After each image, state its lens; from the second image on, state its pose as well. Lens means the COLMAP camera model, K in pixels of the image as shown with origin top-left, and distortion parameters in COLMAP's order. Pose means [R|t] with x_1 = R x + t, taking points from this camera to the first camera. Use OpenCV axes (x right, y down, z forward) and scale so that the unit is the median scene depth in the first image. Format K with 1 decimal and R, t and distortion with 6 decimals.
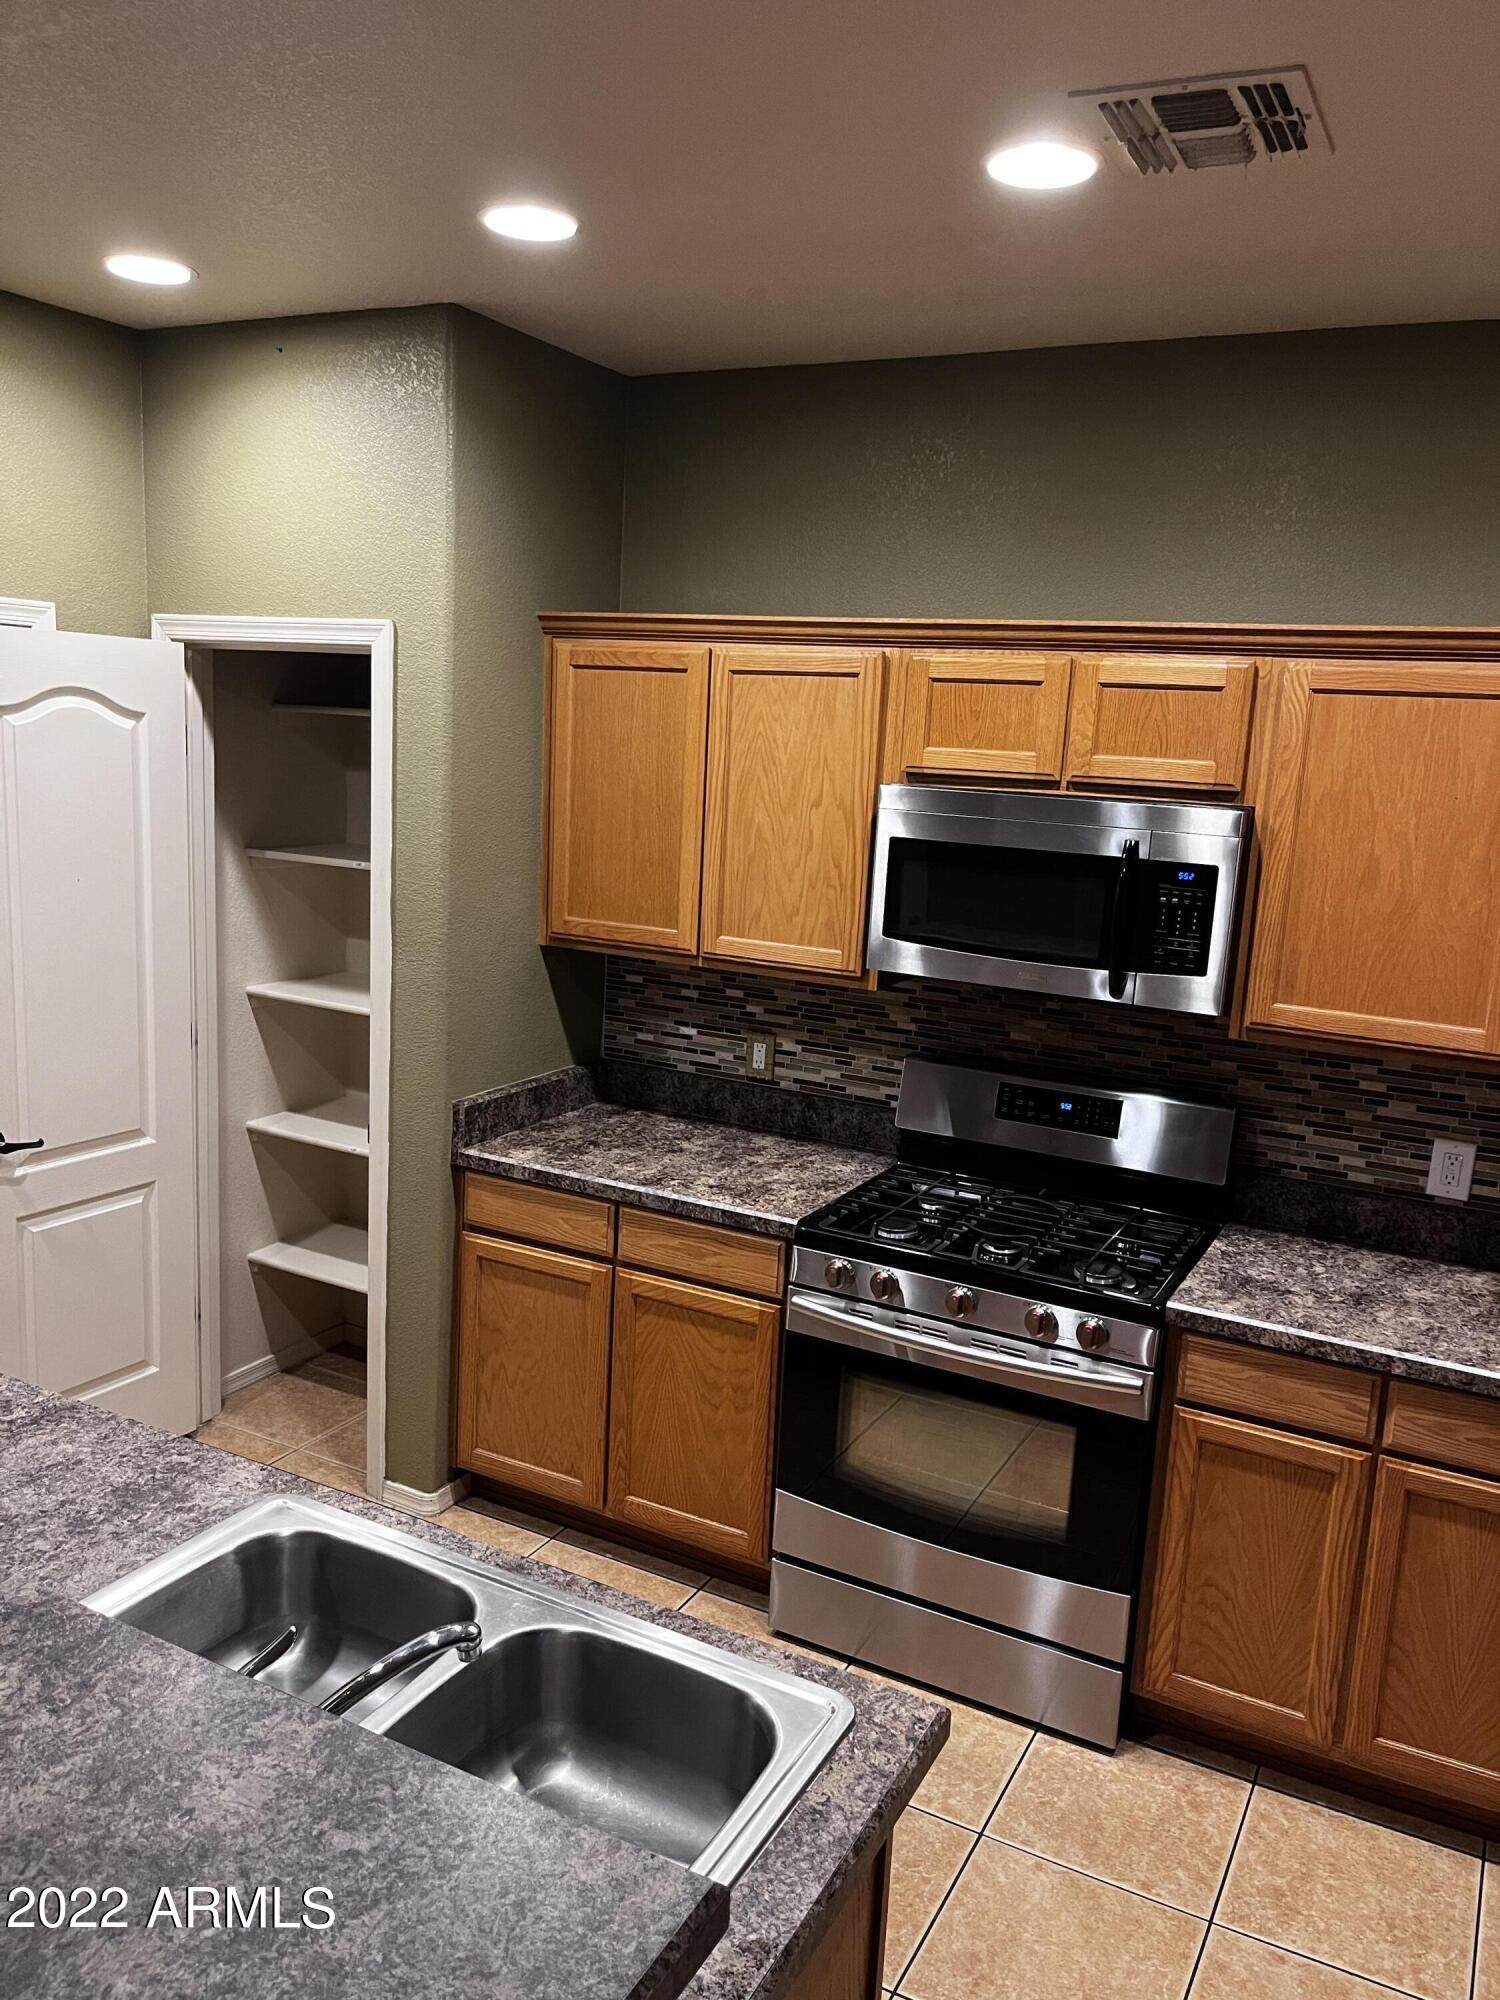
lens RADIAL K [[1482.8, 0, 760.3], [0, 1482.8, 1007.1], [0, 0, 1]] dist [0.034621, -0.076414]
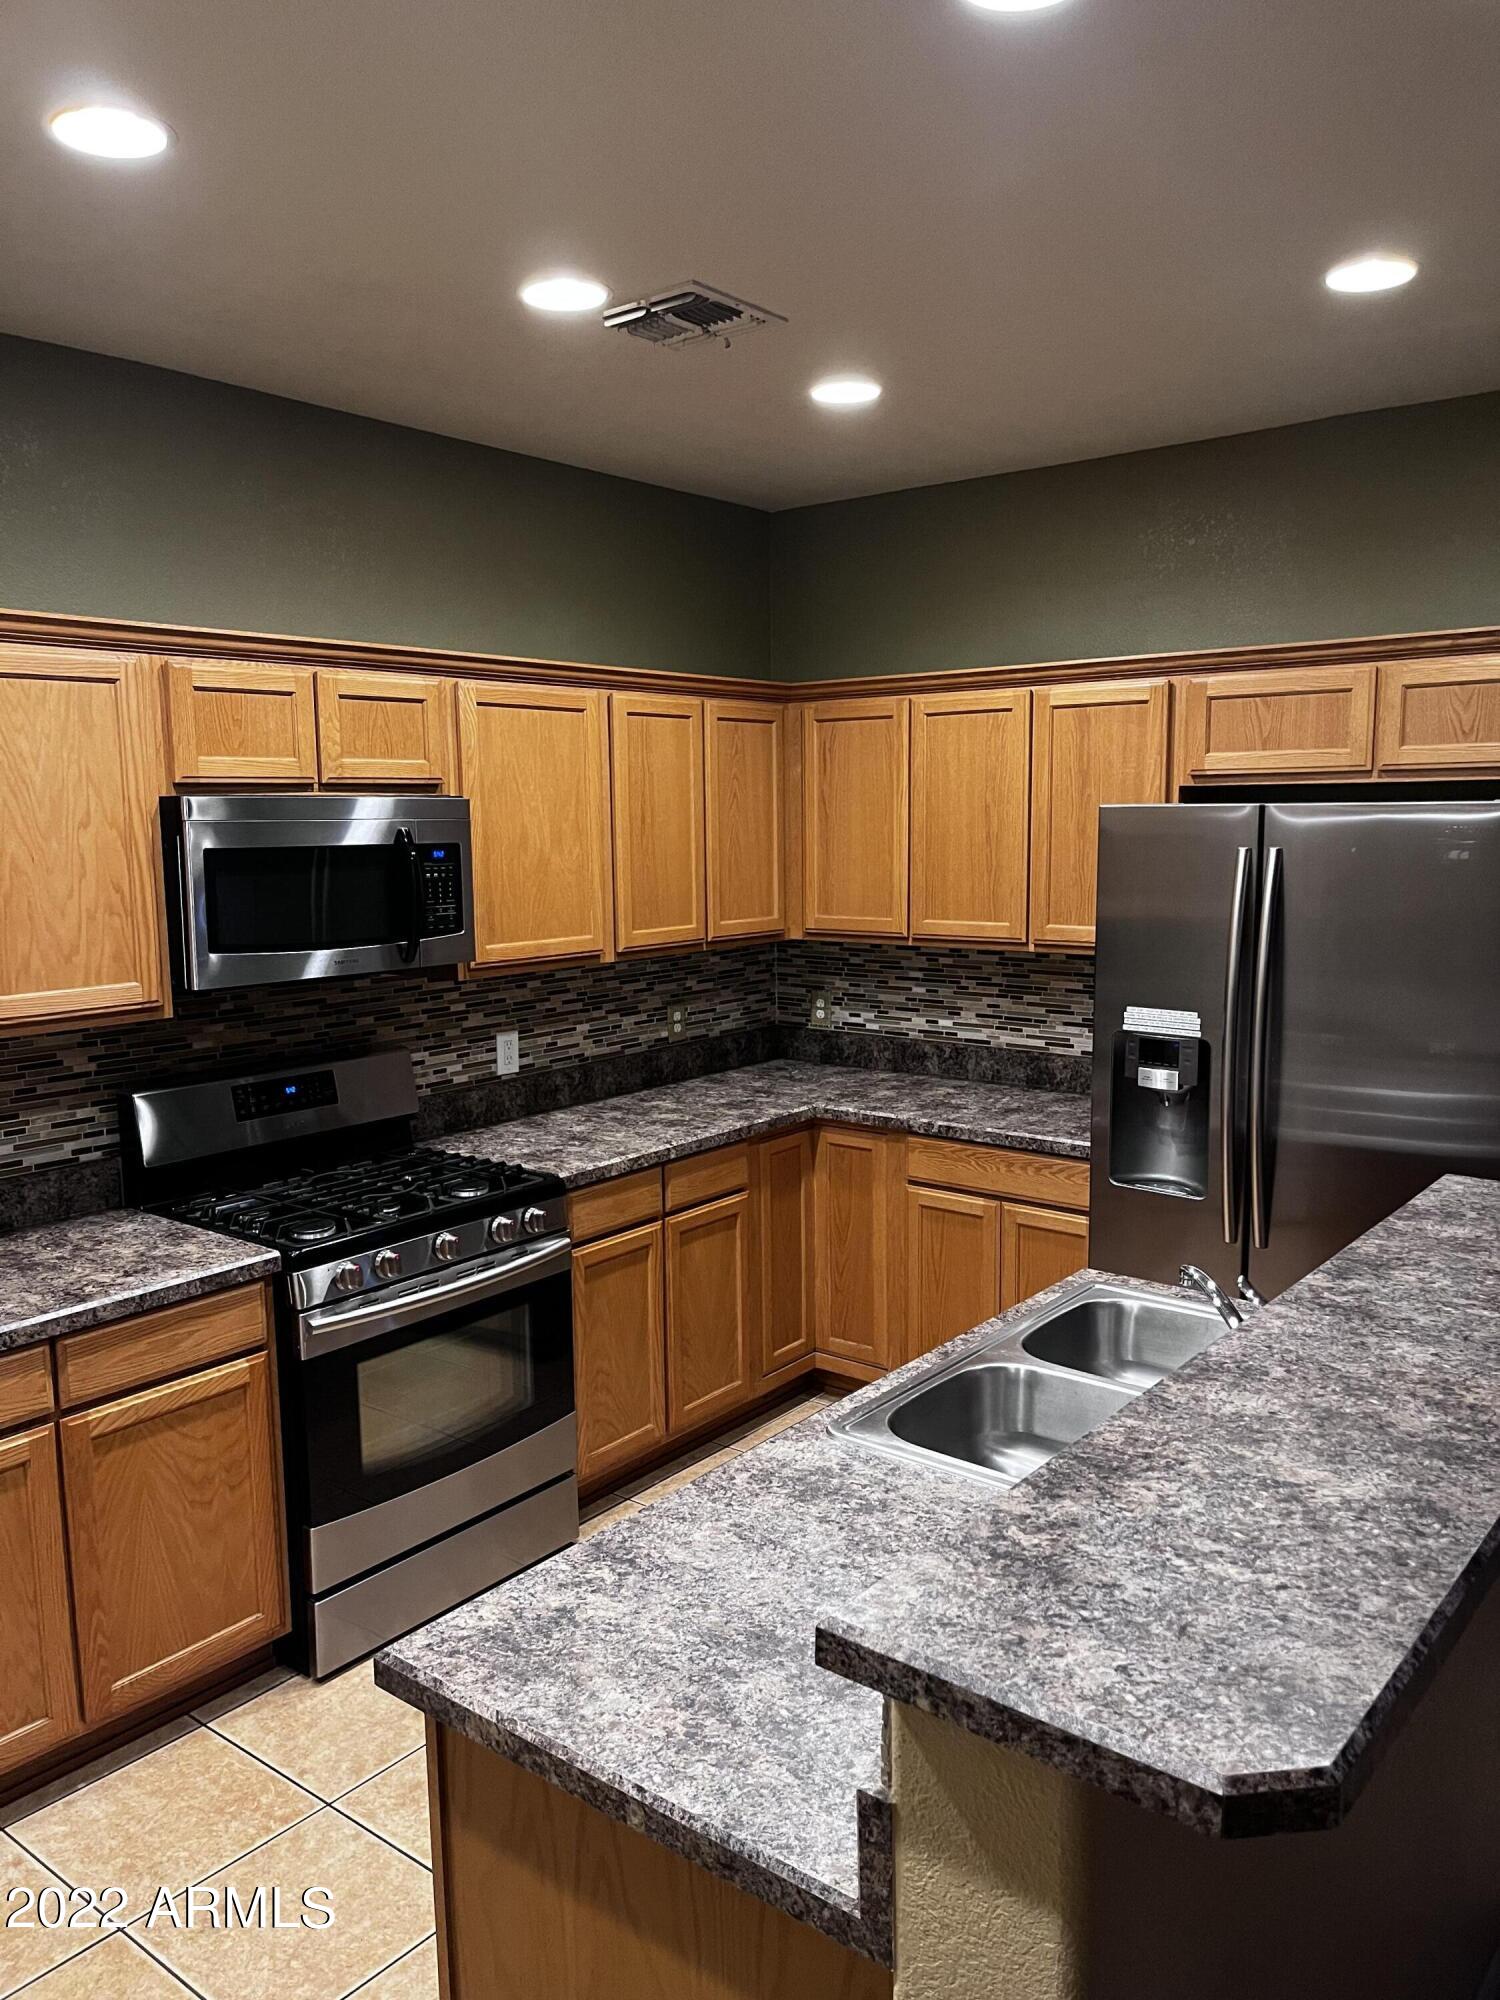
lens RADIAL K [[1482.8, 0, 765.8], [0, 1482.8, 1011.7], [0, 0, 1]] dist [0.034621, -0.076414]
pose [[0.185980, -0.187559, 0.964486, -0.789876], [0.200492, 0.968203, 0.149621, -0.083248], [-0.961881, 0.165545, 0.217671, 0.451155]]
